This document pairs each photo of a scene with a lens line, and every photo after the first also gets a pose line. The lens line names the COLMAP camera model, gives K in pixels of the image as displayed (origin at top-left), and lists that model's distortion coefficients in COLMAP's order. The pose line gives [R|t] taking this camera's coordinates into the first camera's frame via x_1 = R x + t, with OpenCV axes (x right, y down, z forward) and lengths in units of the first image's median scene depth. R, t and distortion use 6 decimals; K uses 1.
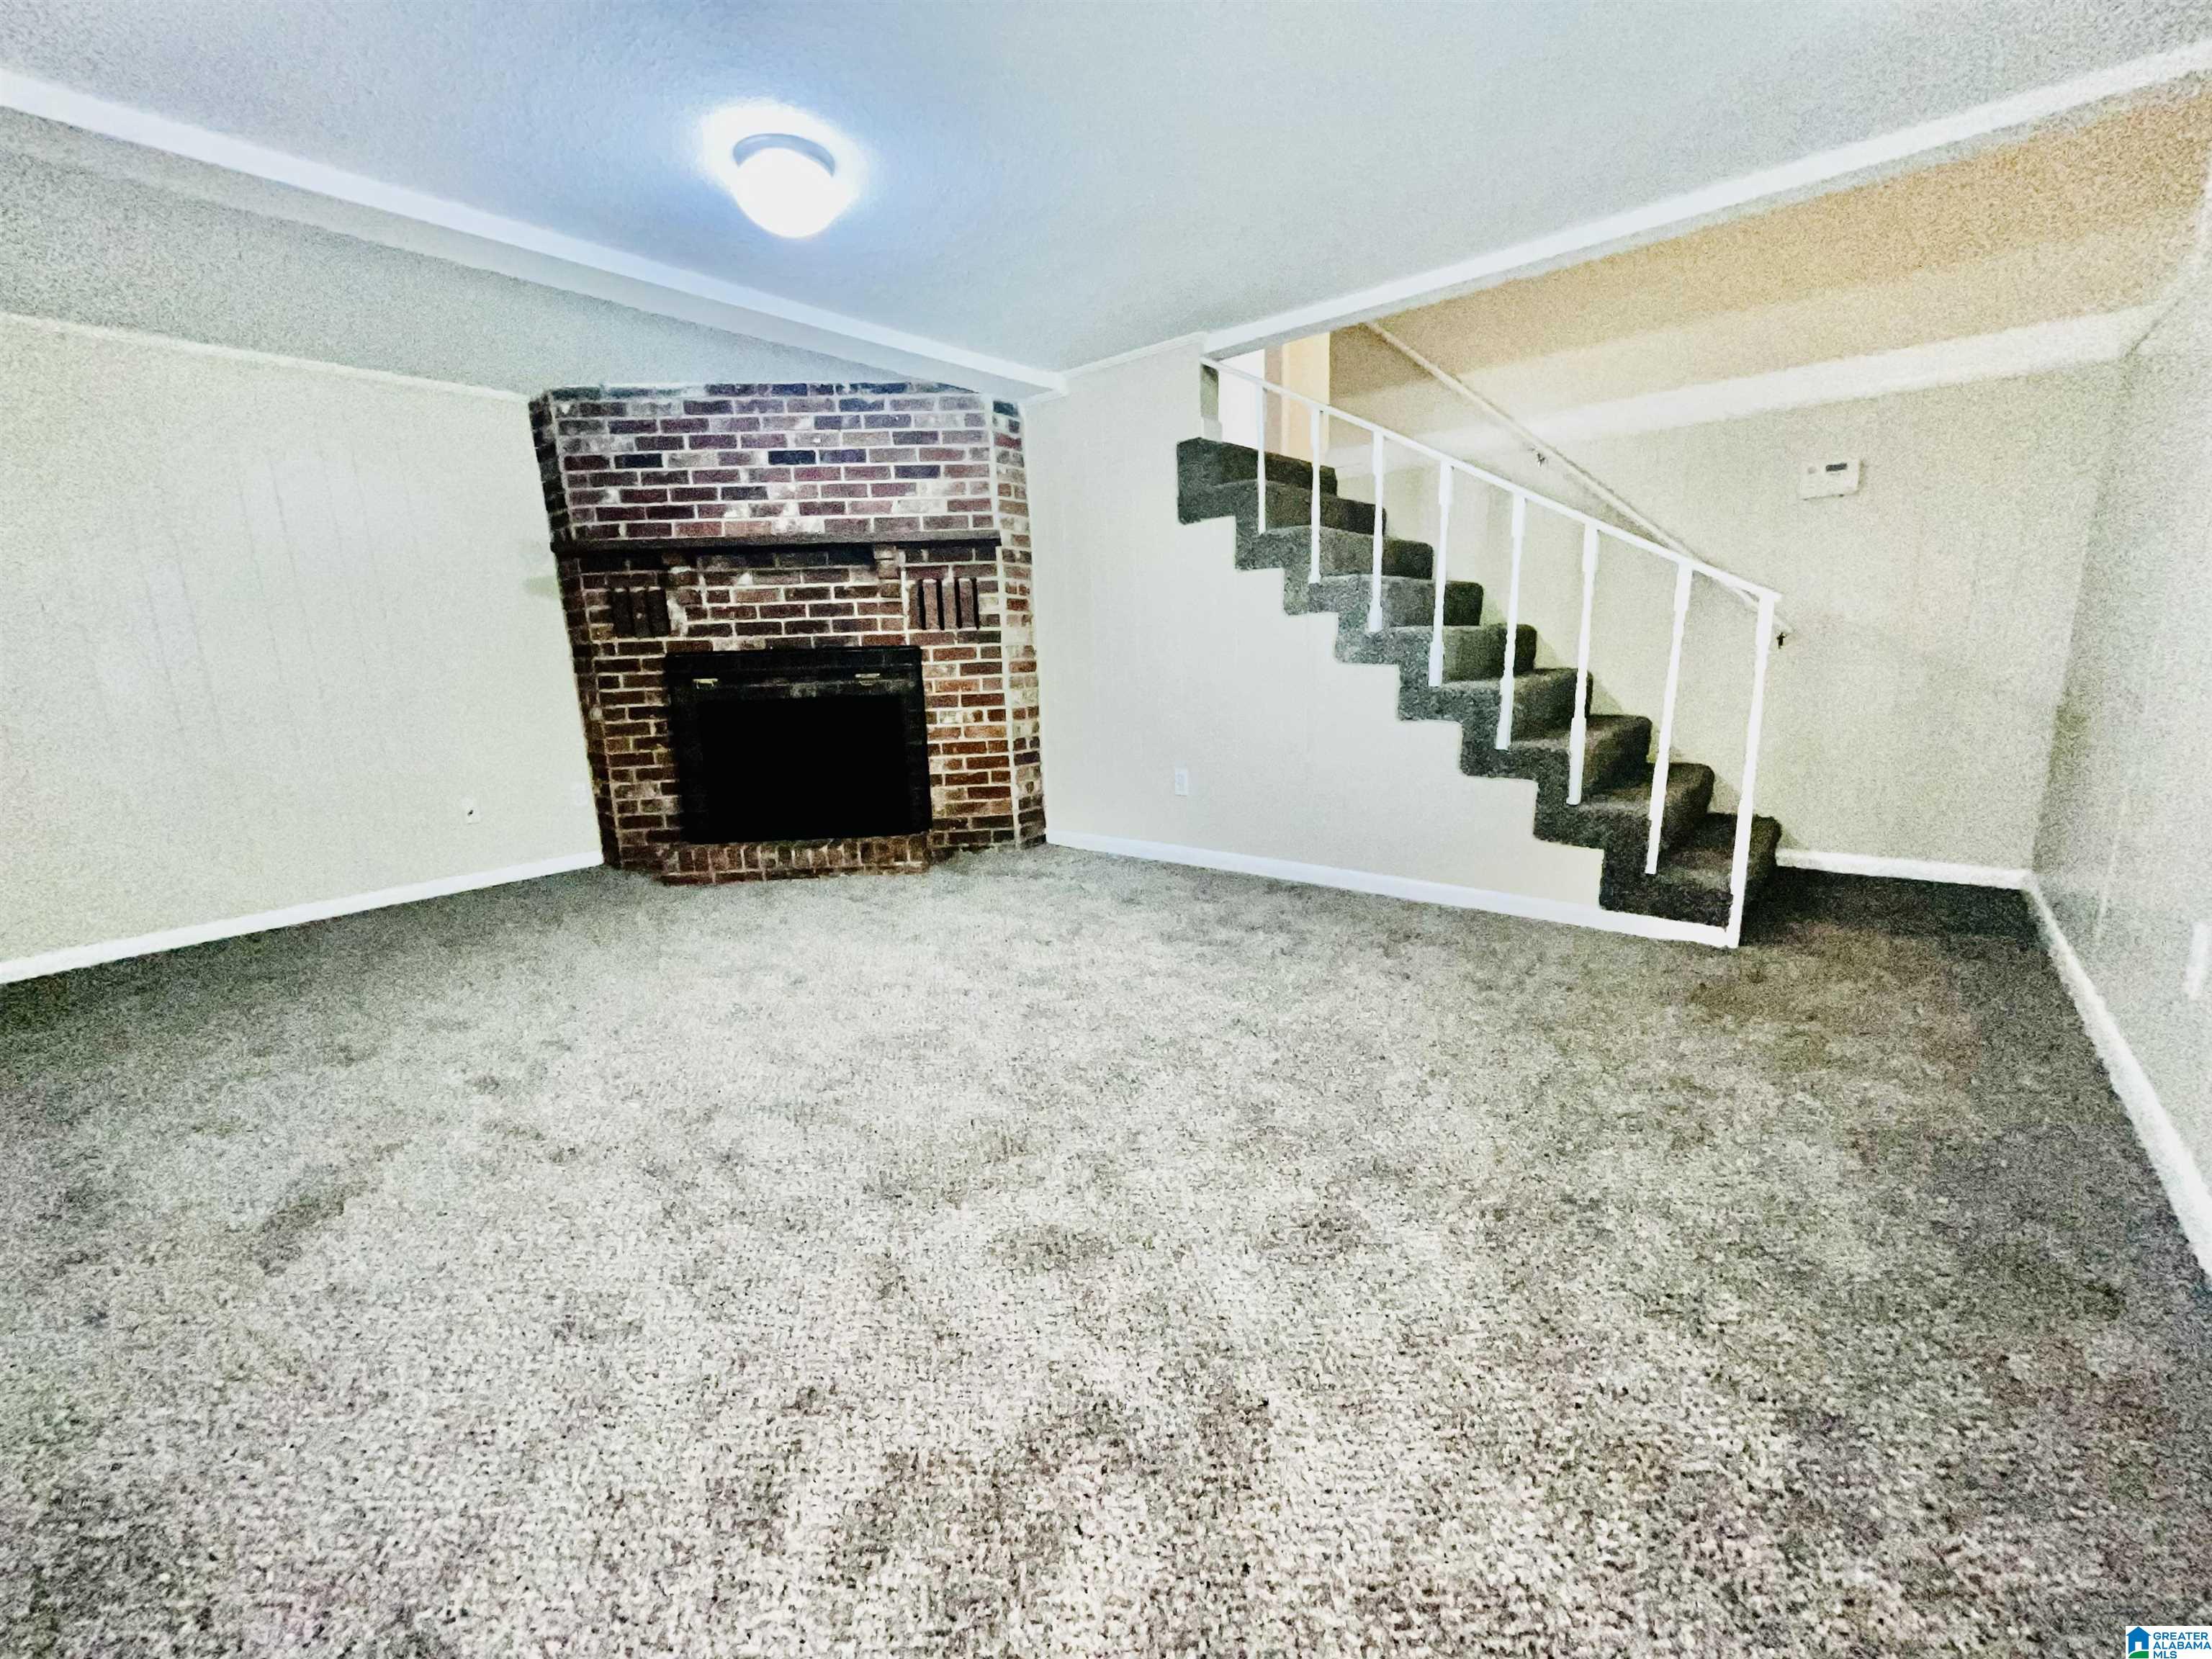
lens RADIAL K [[895.1, 0, 1104.2], [0, 895.1, 830.6], [0, 0, 1]] dist [-0.001478, 0.000031]
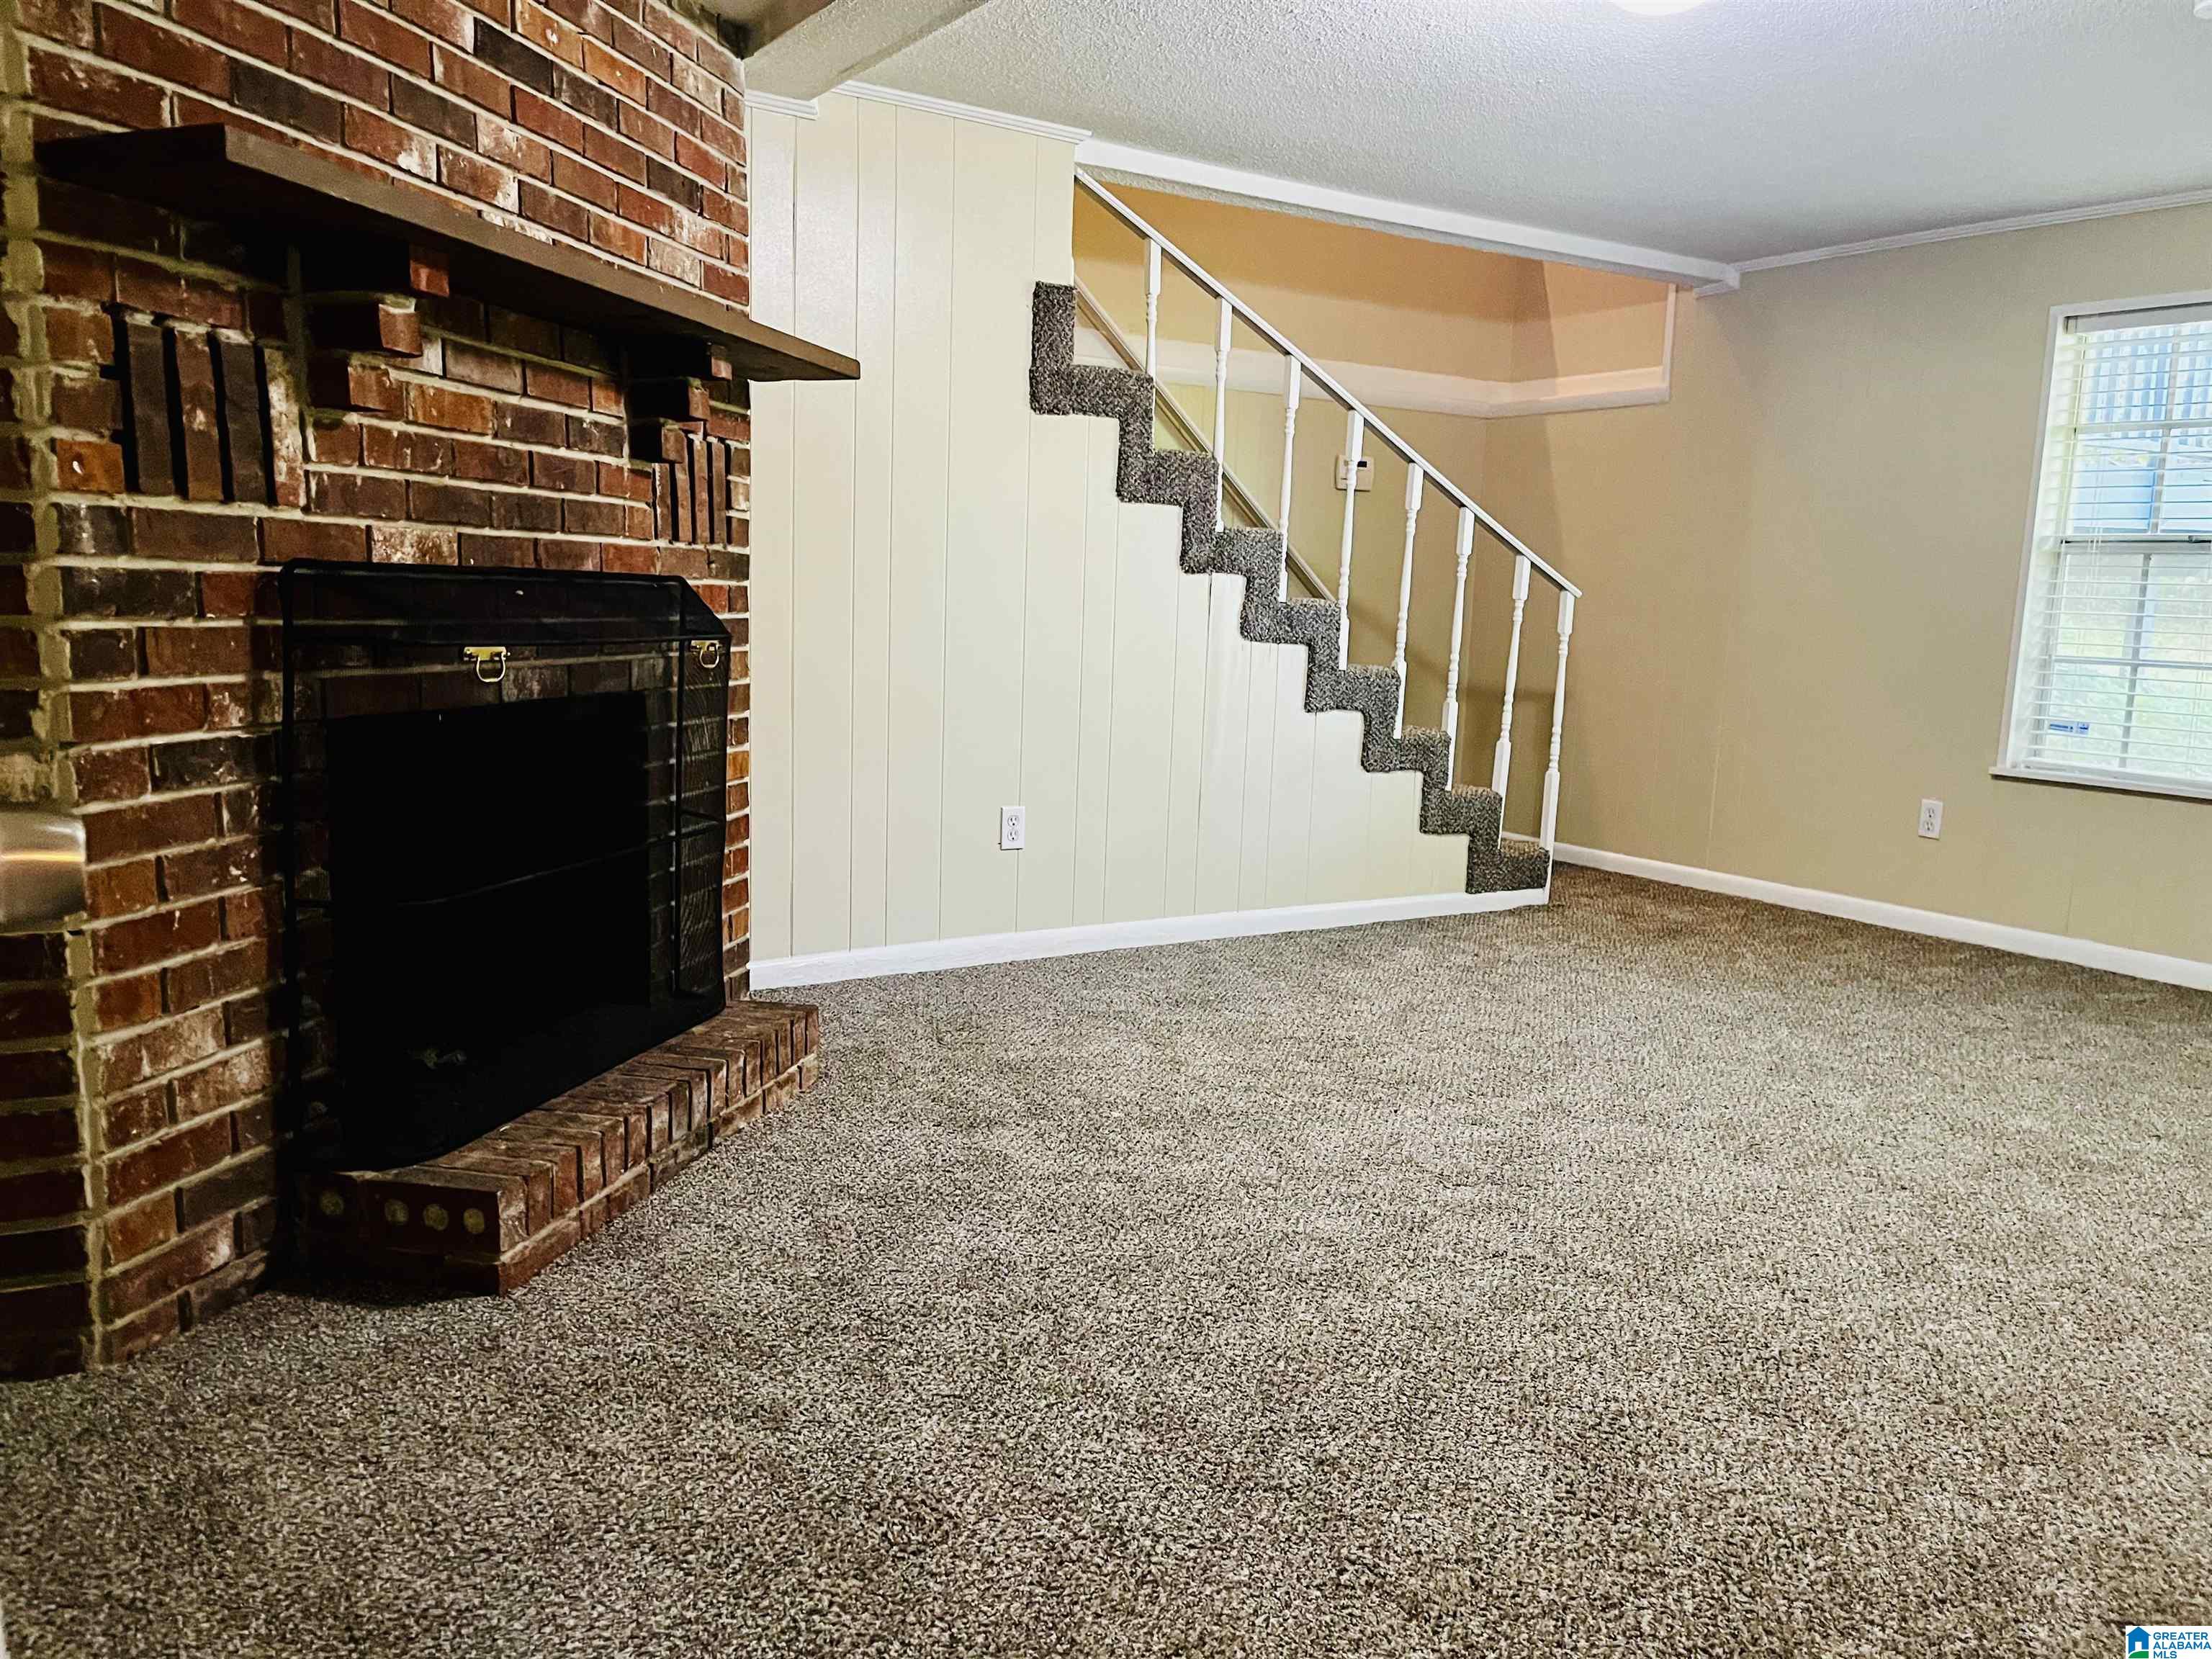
lens RADIAL K [[1672.3, 0, 1104.1], [0, 1672.3, 834.2], [0, 0, 1]] dist [0.064456, -0.094101]
pose [[0.306751, -0.091885, 0.947344, -0.947528], [0.155949, 0.986730, 0.045208, -0.090508], [-0.938927, 0.133870, 0.317010, 0.575943]]
